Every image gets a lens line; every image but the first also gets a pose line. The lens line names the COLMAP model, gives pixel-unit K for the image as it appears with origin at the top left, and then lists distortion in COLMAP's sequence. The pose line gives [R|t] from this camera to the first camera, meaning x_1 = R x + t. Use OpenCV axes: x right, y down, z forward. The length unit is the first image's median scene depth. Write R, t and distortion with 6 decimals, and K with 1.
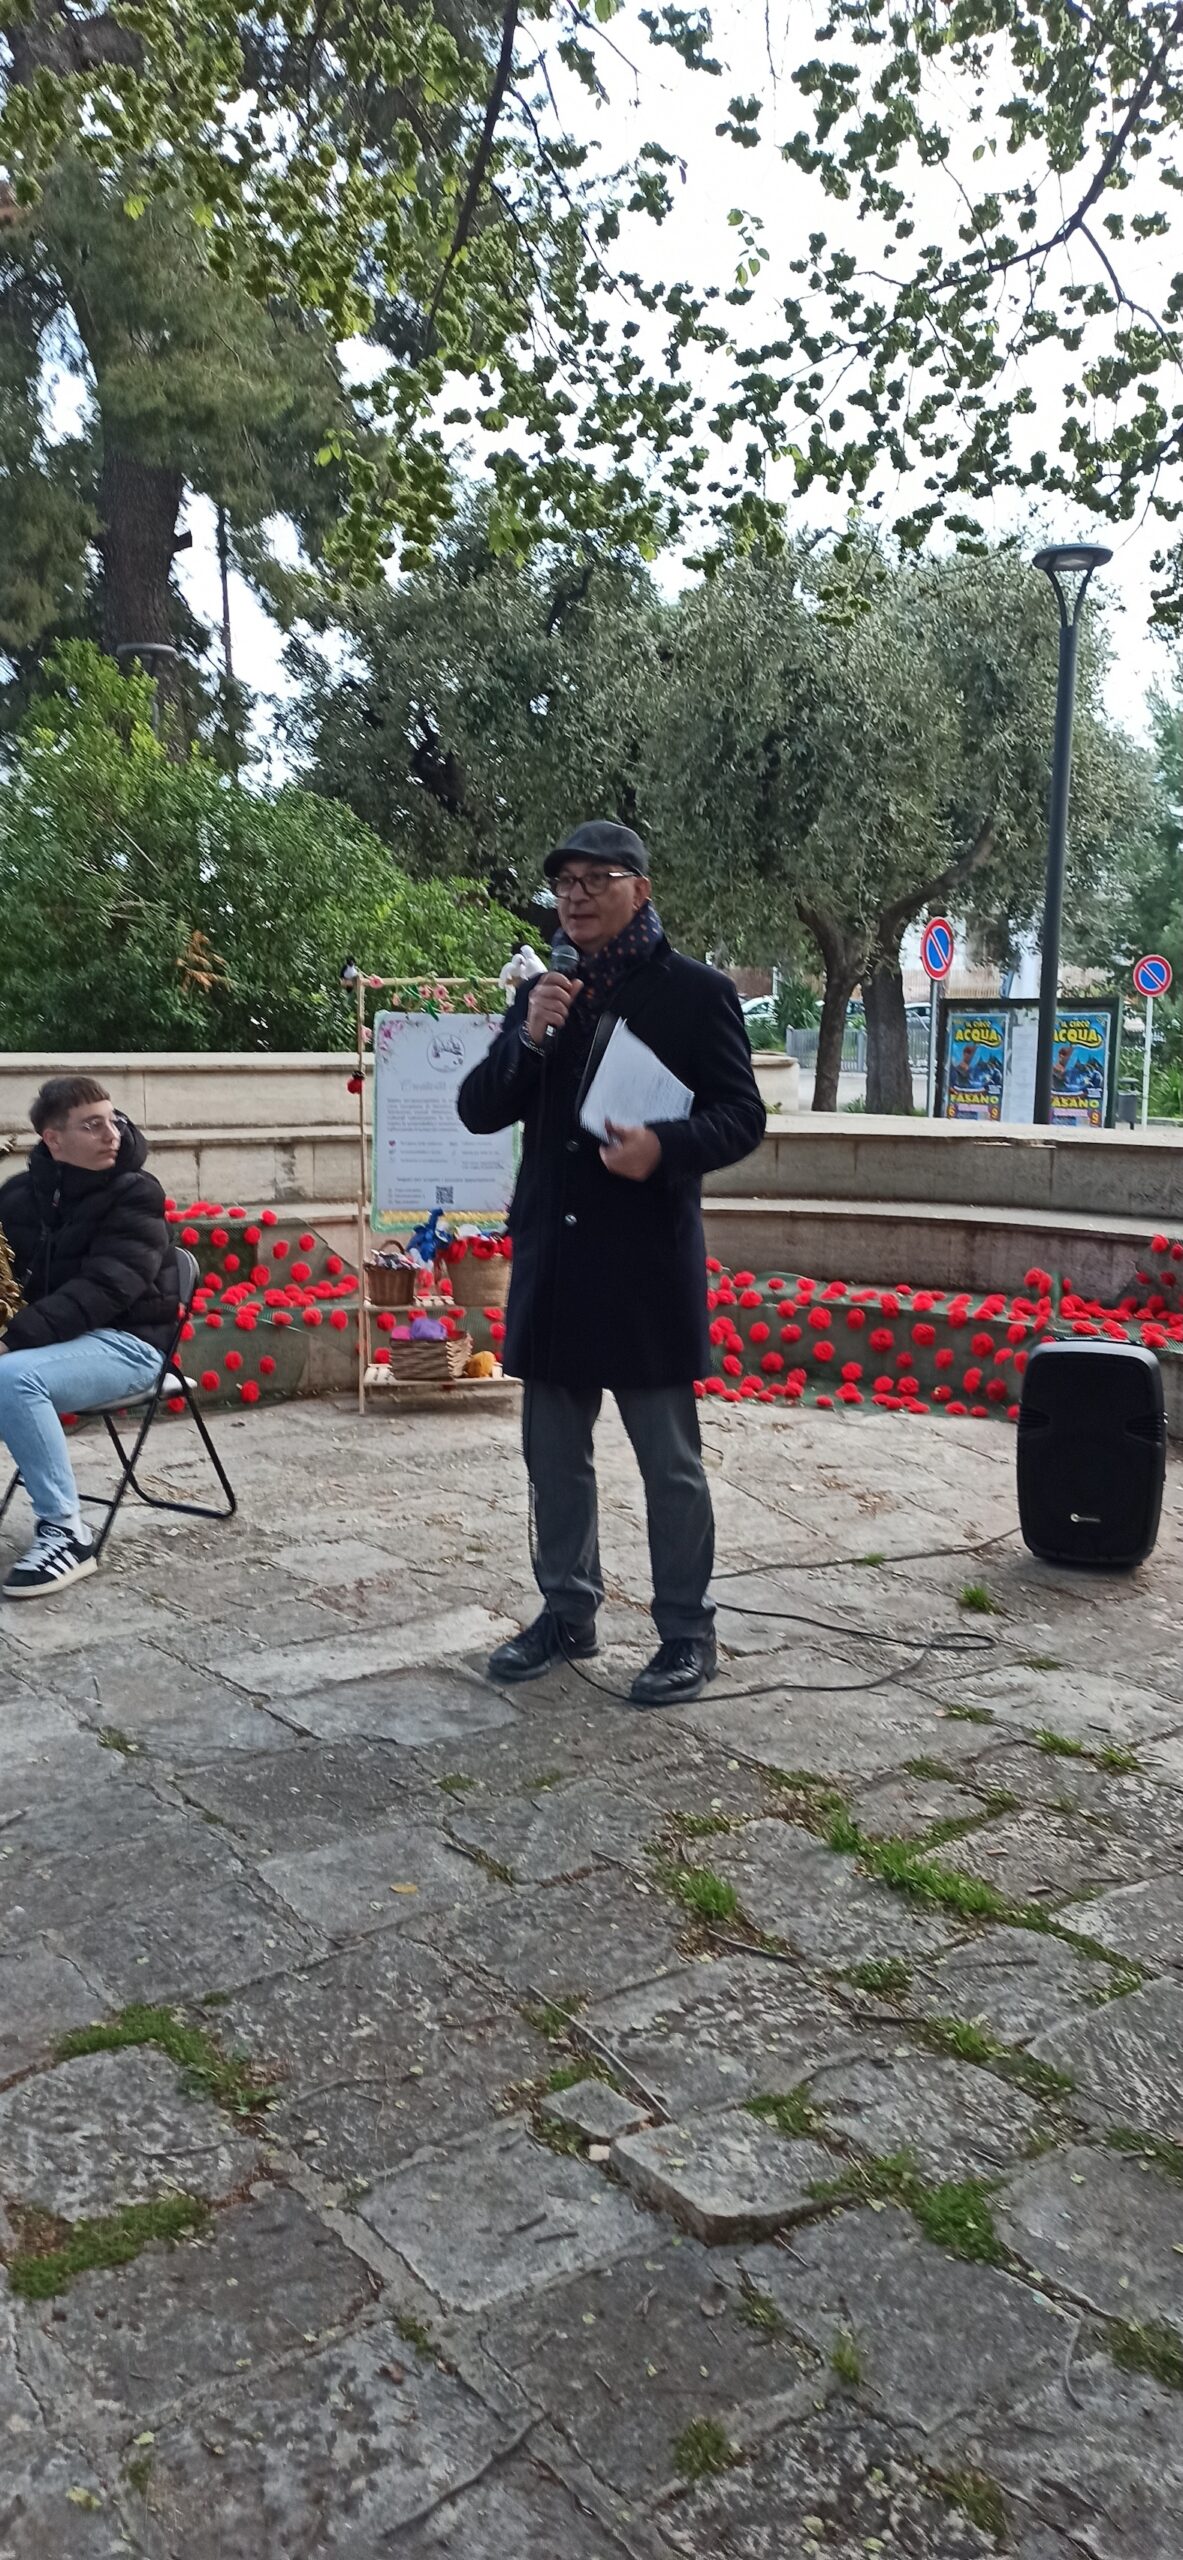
lens RADIAL K [[1836.2, 0, 575.1], [0, 1836.2, 1298.5], [0, 0, 1]] dist [0.074517, -0.088874]
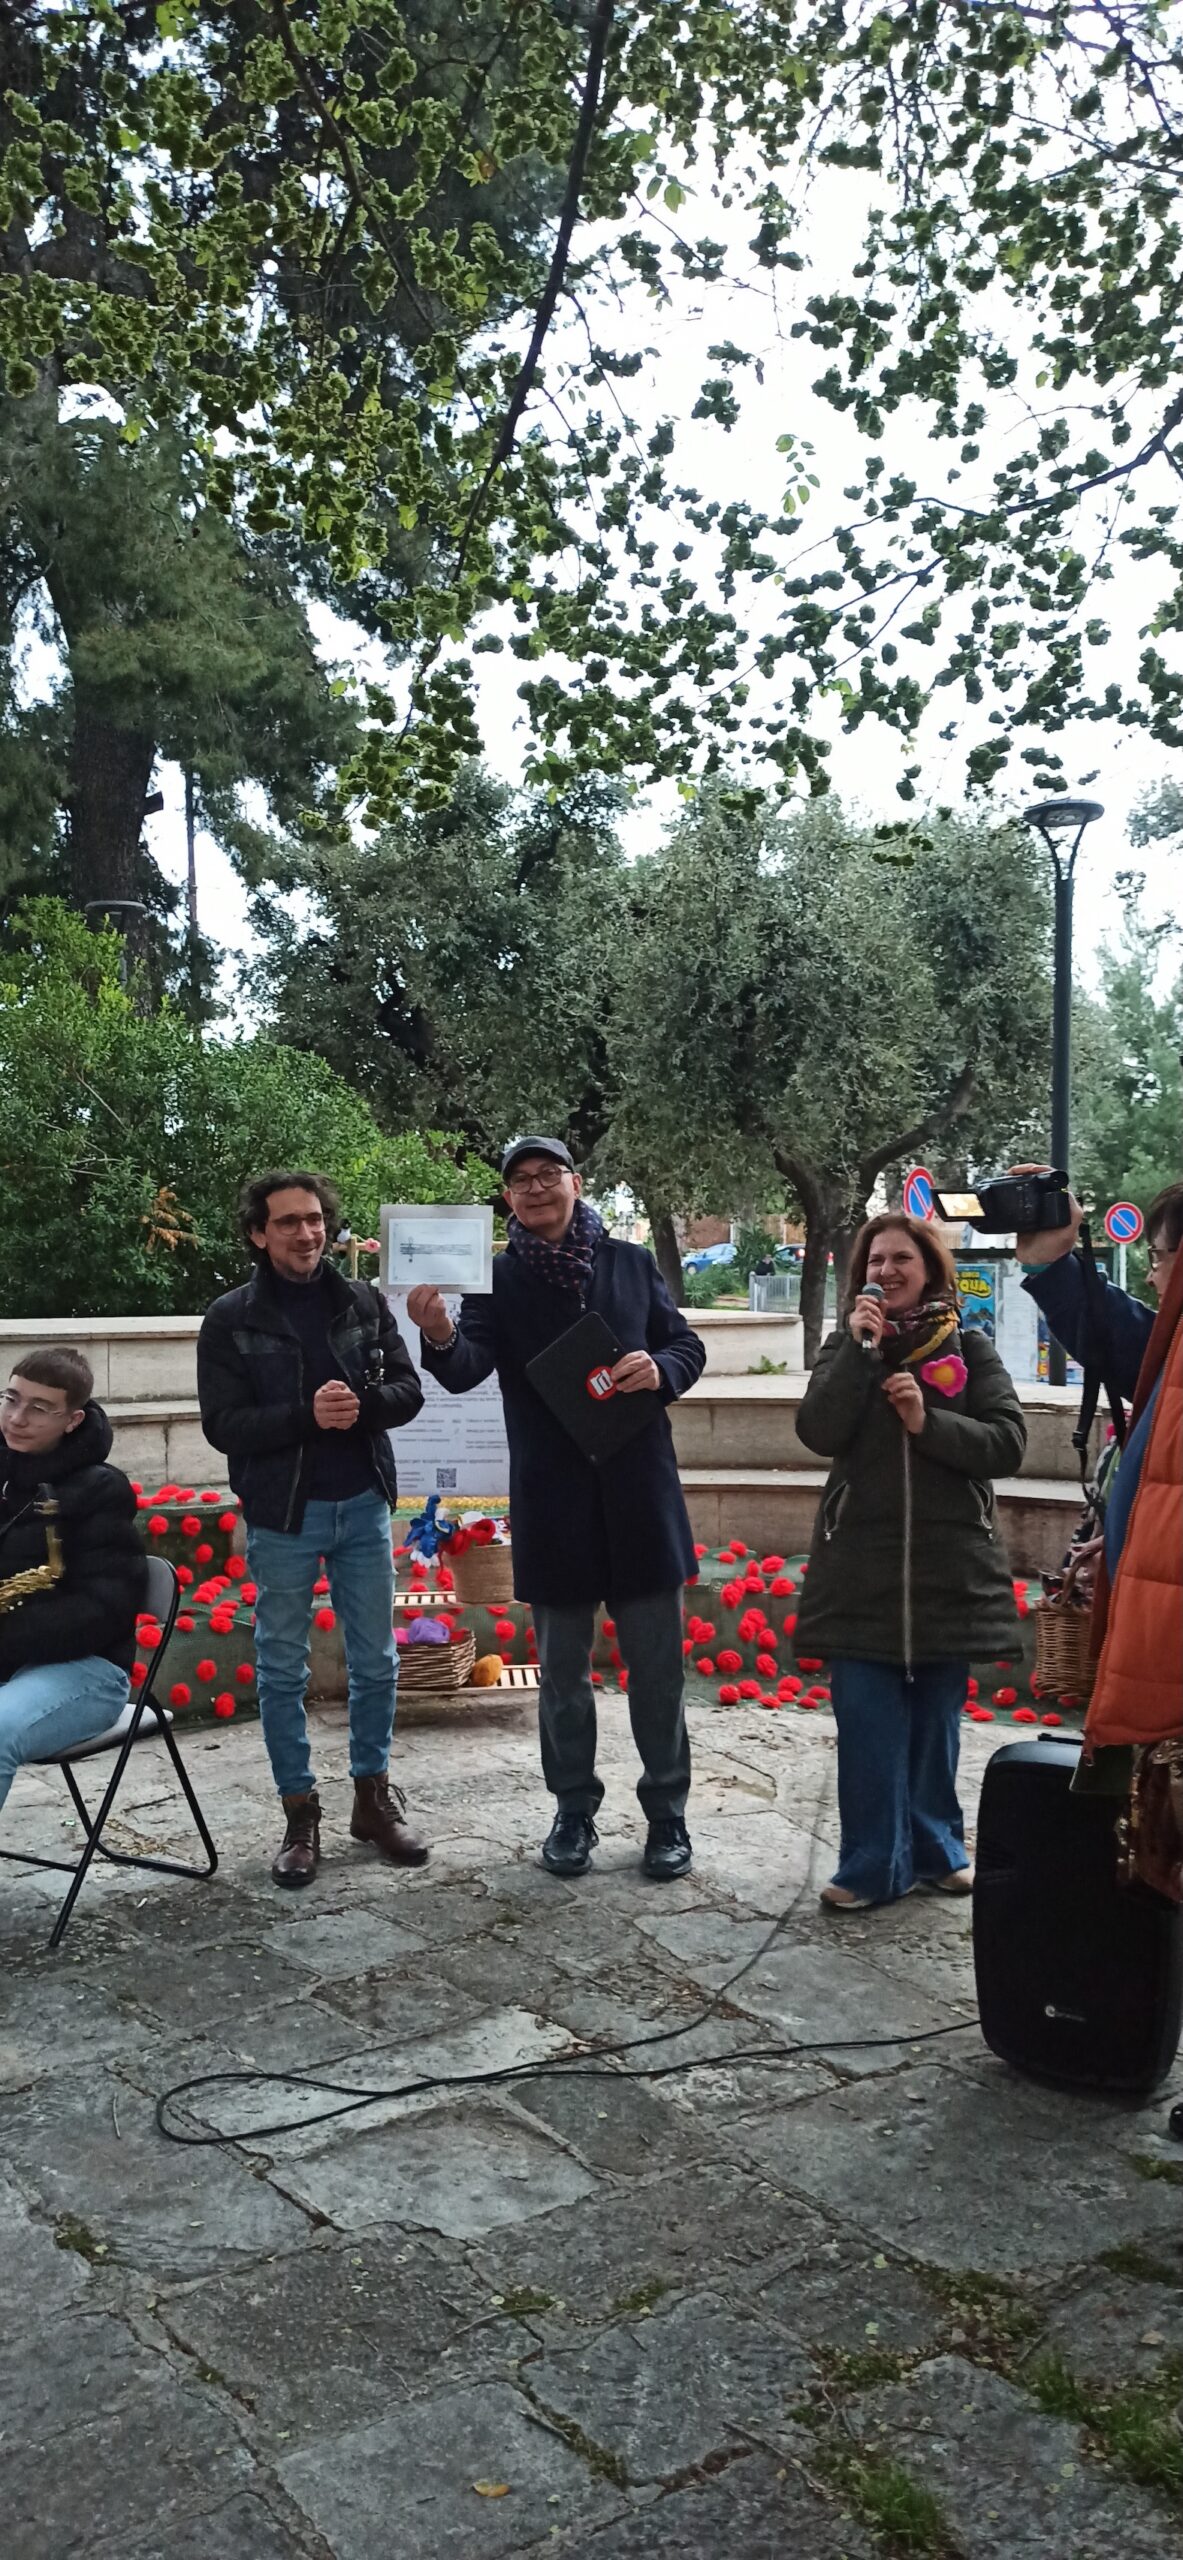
lens RADIAL K [[1836.2, 0, 575.1], [0, 1836.2, 1298.5], [0, 0, 1]] dist [0.074517, -0.088874]
pose [[0.999561, -0.007926, 0.028557, -0.037916], [0.011583, 0.991410, -0.130277, -0.029193], [-0.027279, 0.130551, 0.991066, 0.109273]]
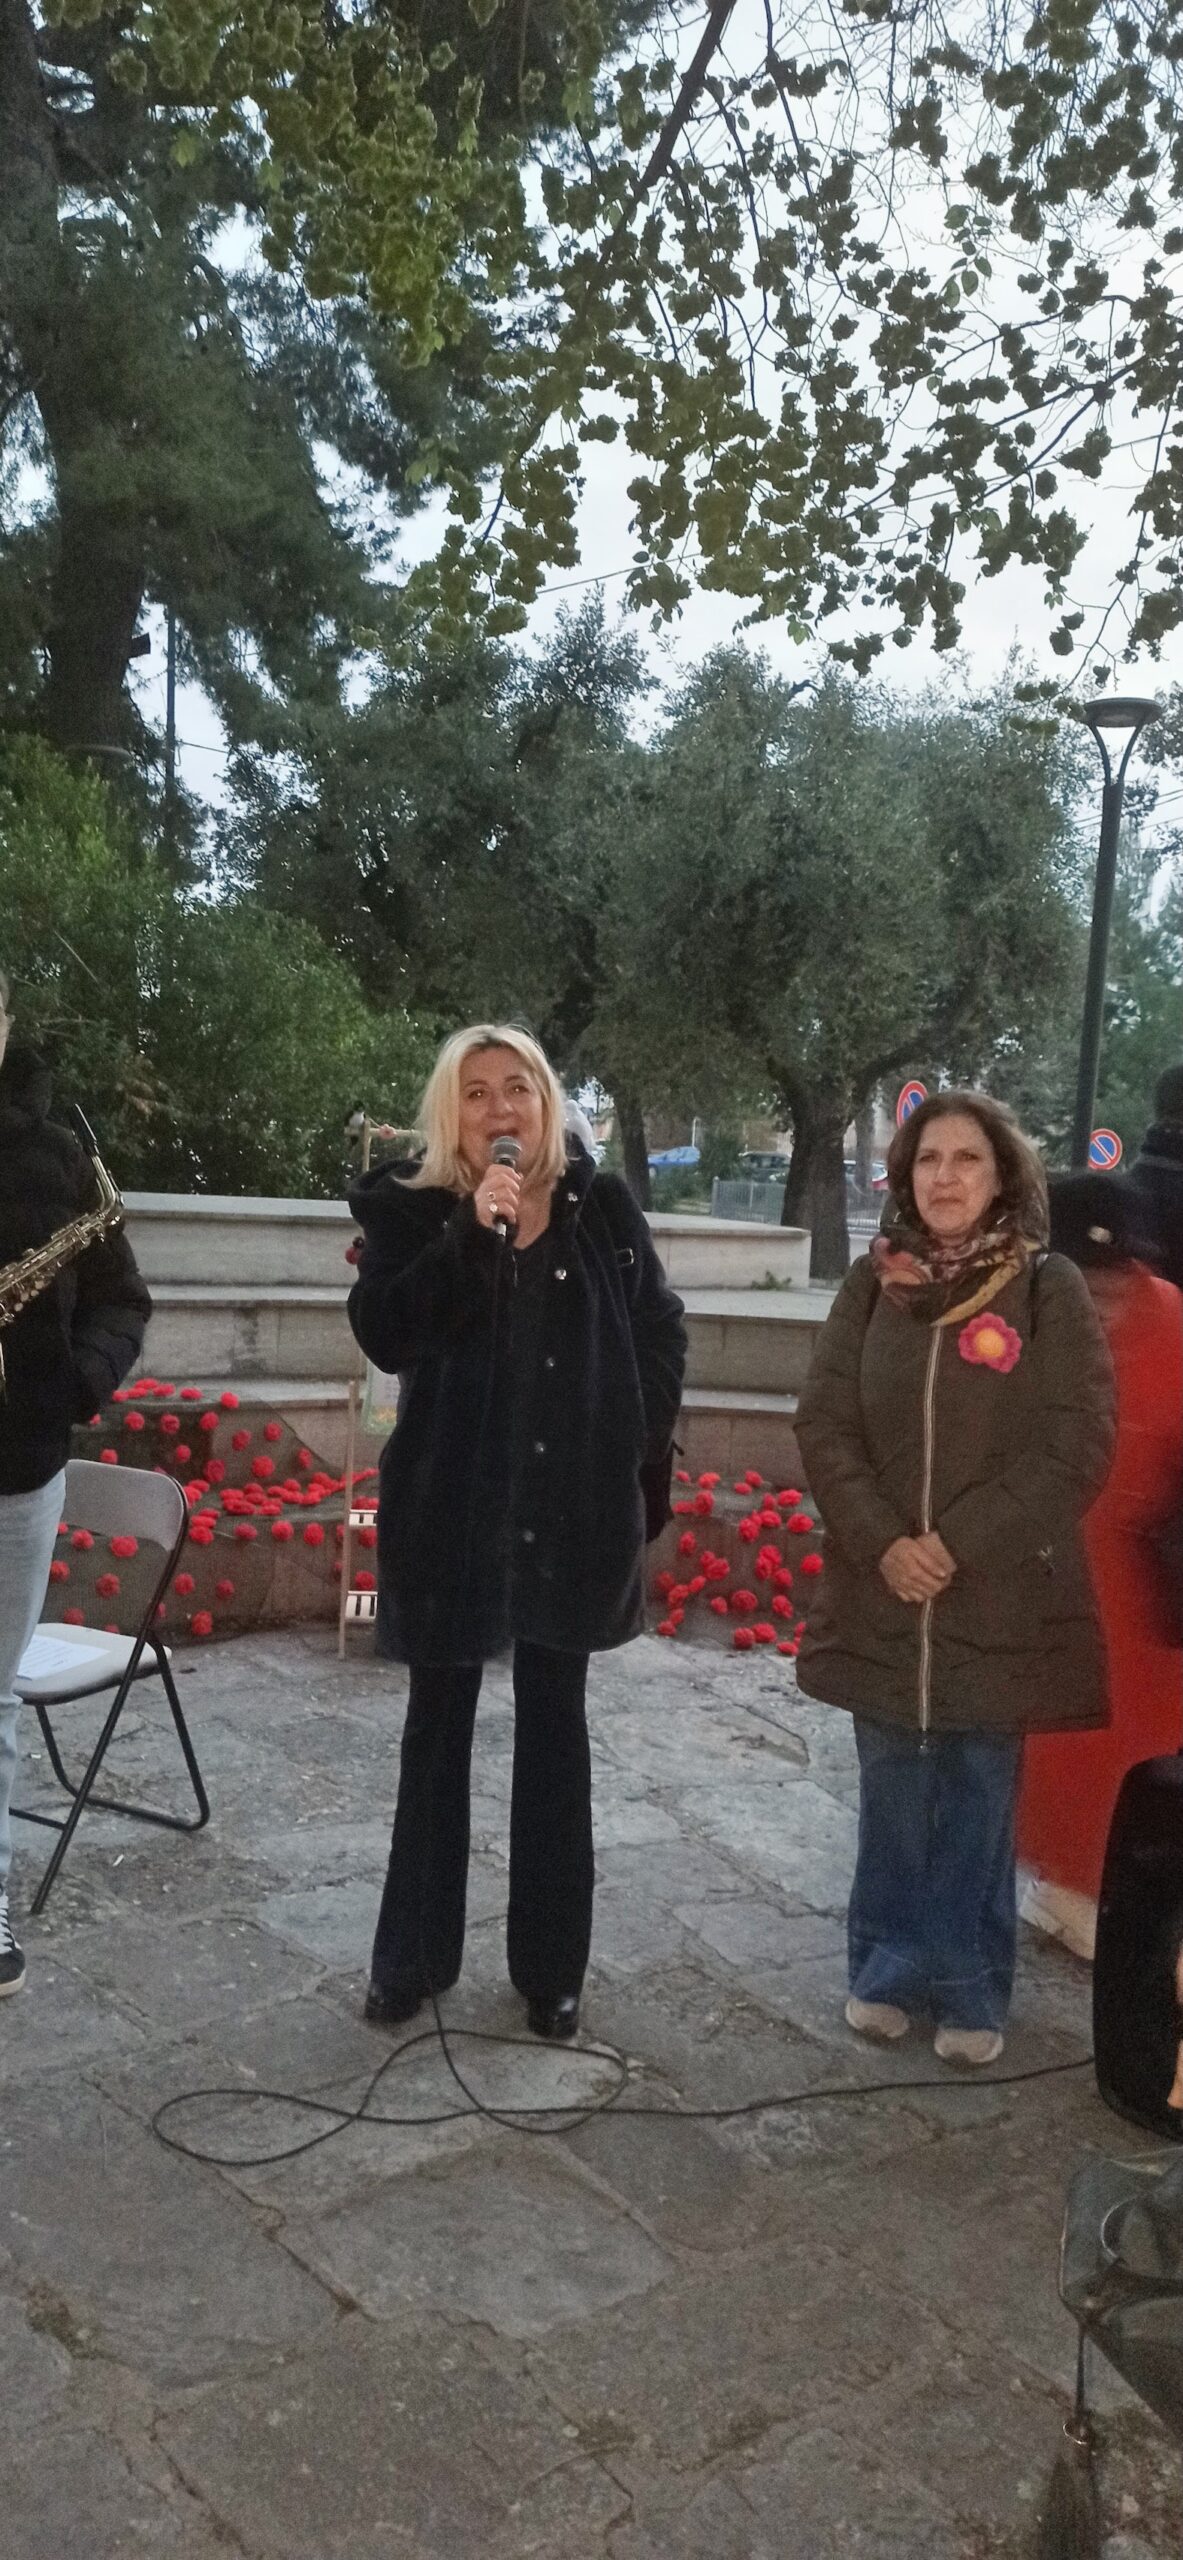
lens RADIAL K [[1813.0, 0, 565.1], [0, 1813.0, 1292.4], [0, 0, 1]] dist [0.063688, -0.066106]
pose [[0.997268, 0.047883, 0.056241, -0.079304], [-0.043564, 0.996182, -0.075659, -0.046636], [-0.059649, 0.073002, 0.995546, 0.209376]]
